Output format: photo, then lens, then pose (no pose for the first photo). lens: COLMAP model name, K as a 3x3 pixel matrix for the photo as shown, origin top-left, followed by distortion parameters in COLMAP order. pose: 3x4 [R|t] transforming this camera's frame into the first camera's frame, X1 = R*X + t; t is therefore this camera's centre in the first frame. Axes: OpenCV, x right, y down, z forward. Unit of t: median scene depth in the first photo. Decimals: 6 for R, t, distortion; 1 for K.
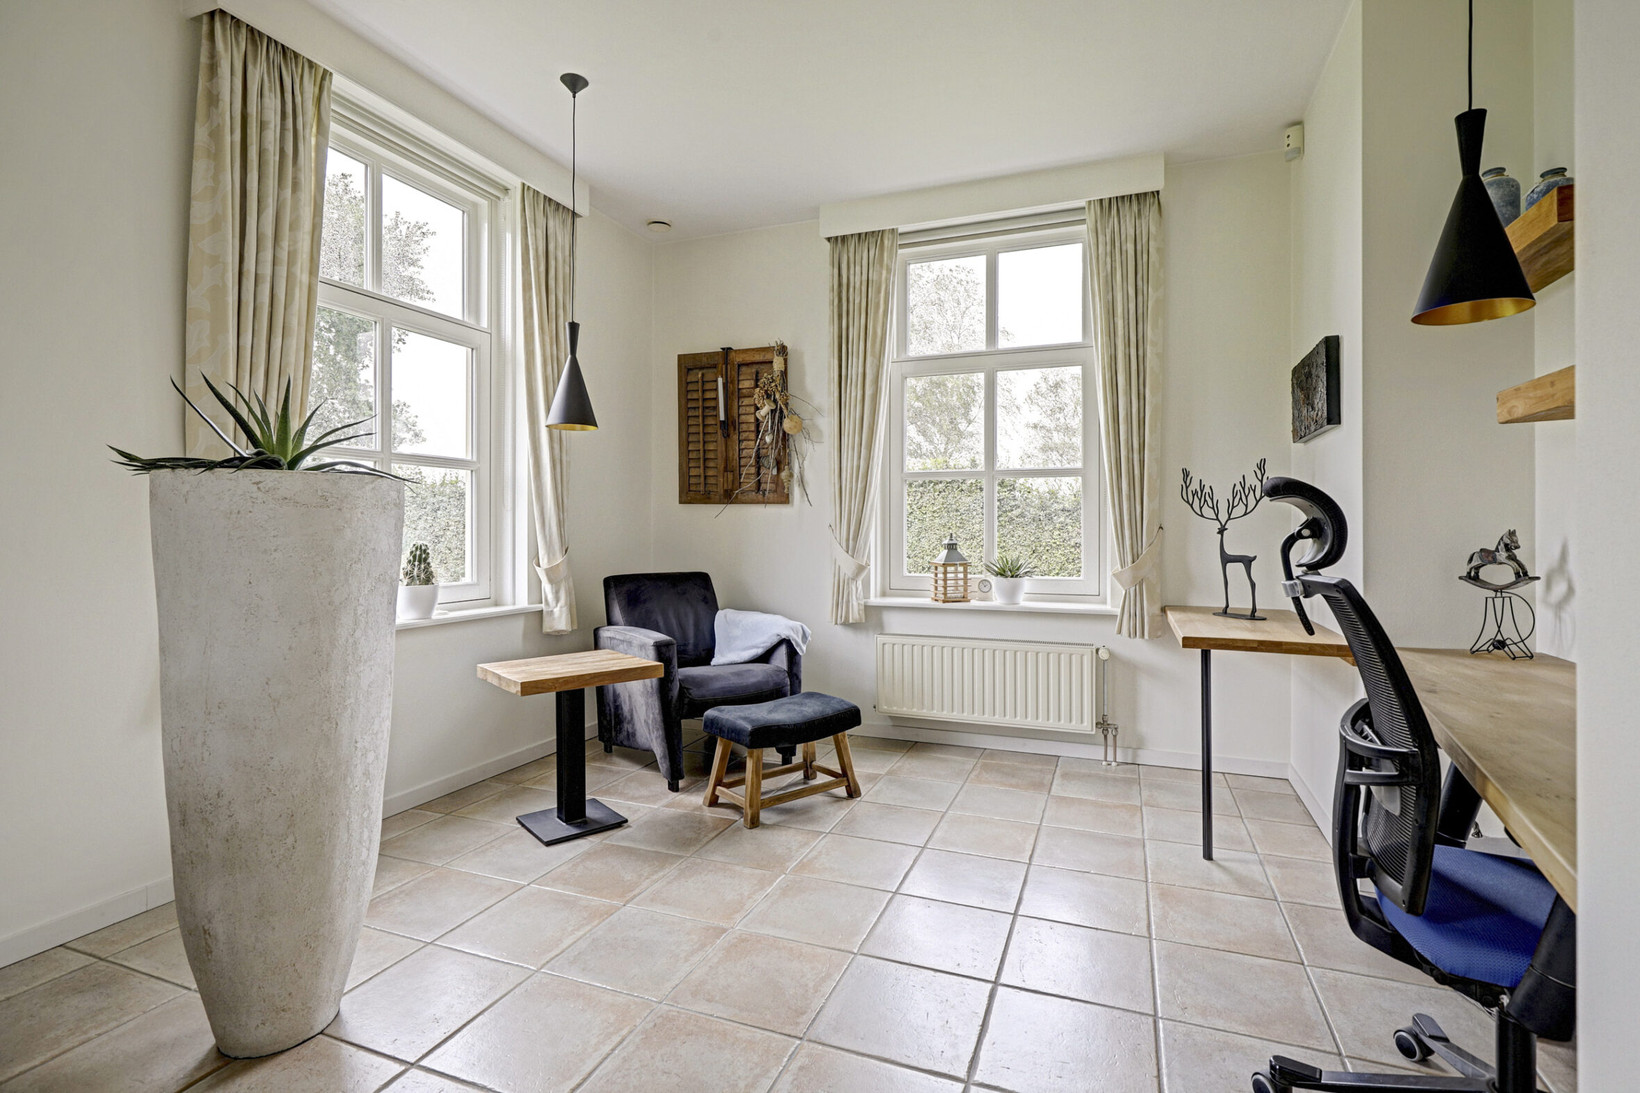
lens RADIAL K [[786.8, 0, 820.9], [0, 786.8, 522.1], [0, 0, 1]] dist [-0.005210, -0.000822]
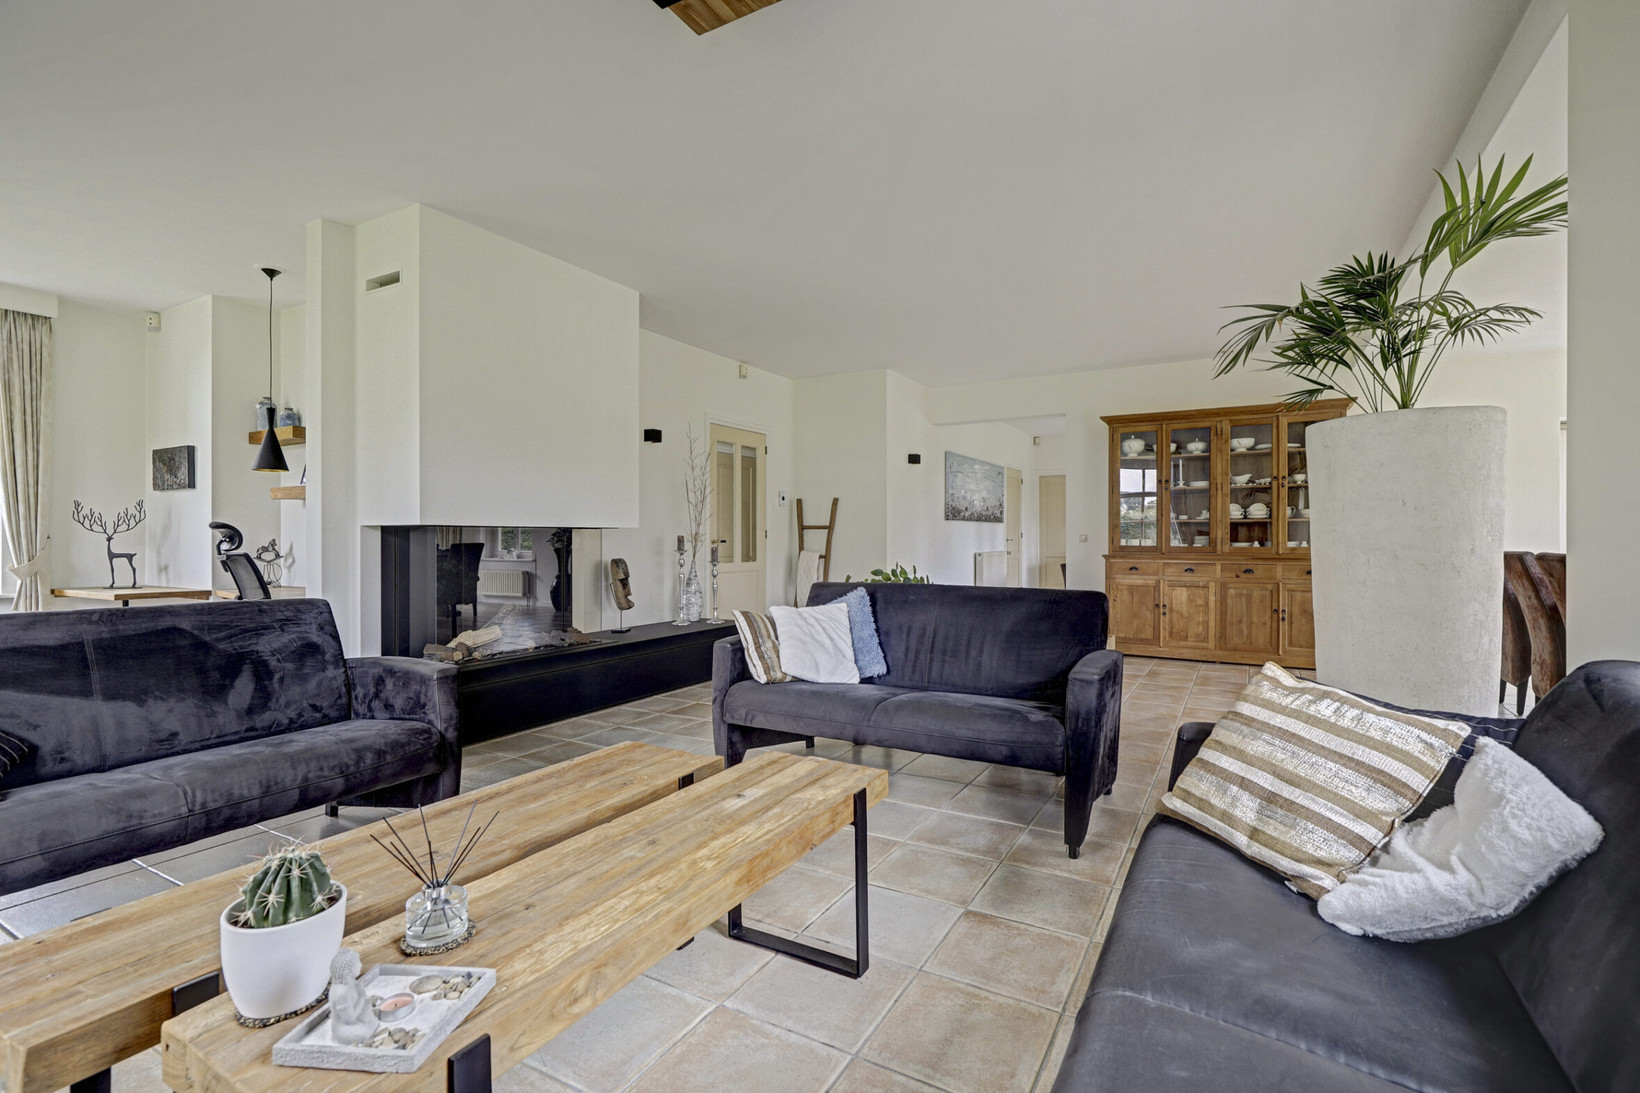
lens RADIAL K [[750.7, 0, 825.3], [0, 750.7, 538.4], [0, 0, 1]] dist [-0.001579, -0.000703]
pose [[0.161934, -0.004992, 0.986789, -0.844874], [-0.006219, 0.999962, 0.006079, -0.010811], [-0.986782, -0.007121, 0.161897, -0.799071]]
